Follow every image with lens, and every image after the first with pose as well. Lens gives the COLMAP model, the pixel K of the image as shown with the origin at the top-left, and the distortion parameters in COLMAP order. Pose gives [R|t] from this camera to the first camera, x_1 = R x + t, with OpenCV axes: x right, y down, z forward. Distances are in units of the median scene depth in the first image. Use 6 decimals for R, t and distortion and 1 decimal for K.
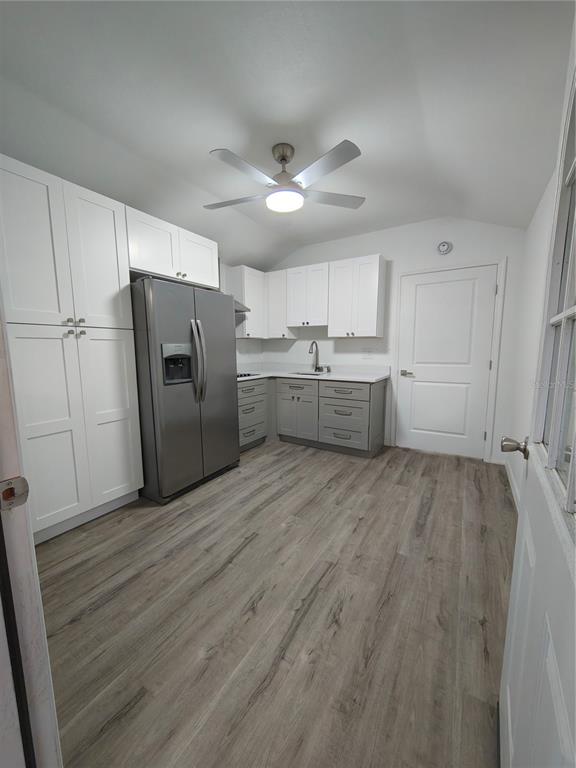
lens RADIAL K [[295.9, 0, 290.0], [0, 295.9, 387.2], [0, 0, 1]] dist [0.000422, -0.000140]
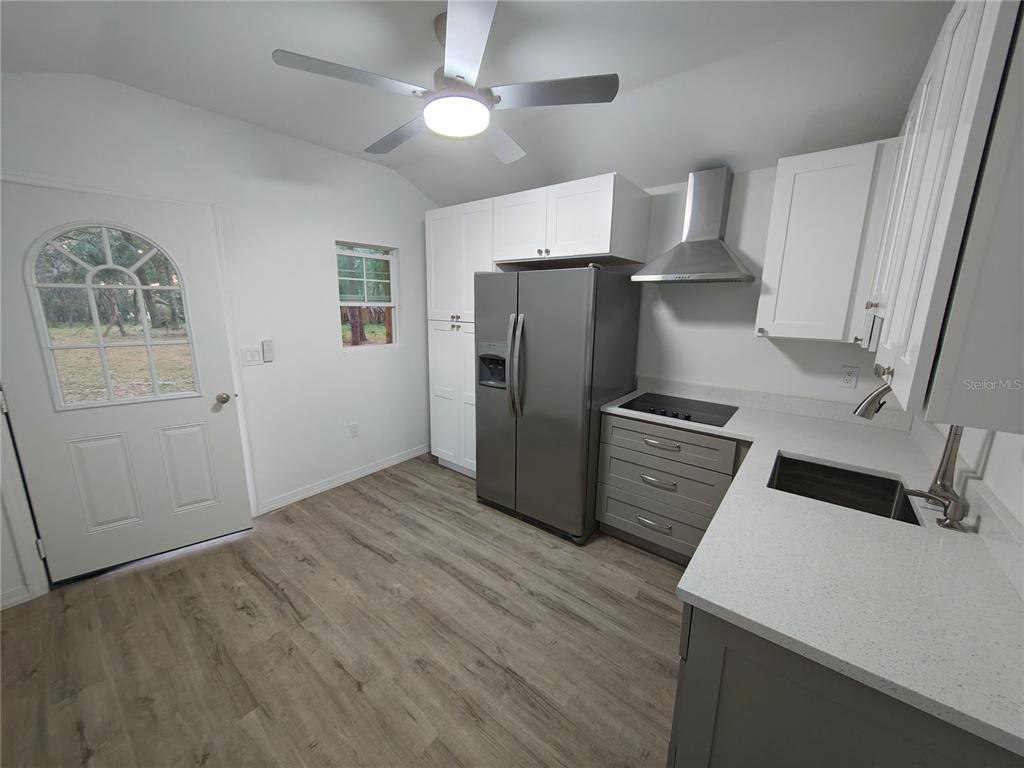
lens RADIAL K [[394.5, 0, 511.0], [0, 394.5, 381.0], [0, 0, 1]] dist [0.000422, -0.000140]
pose [[-0.141636, 0.206460, -0.968150, 0.820812], [-0.137895, 0.964359, 0.225825, -0.330984], [0.980267, 0.165488, -0.108118, 1.288609]]
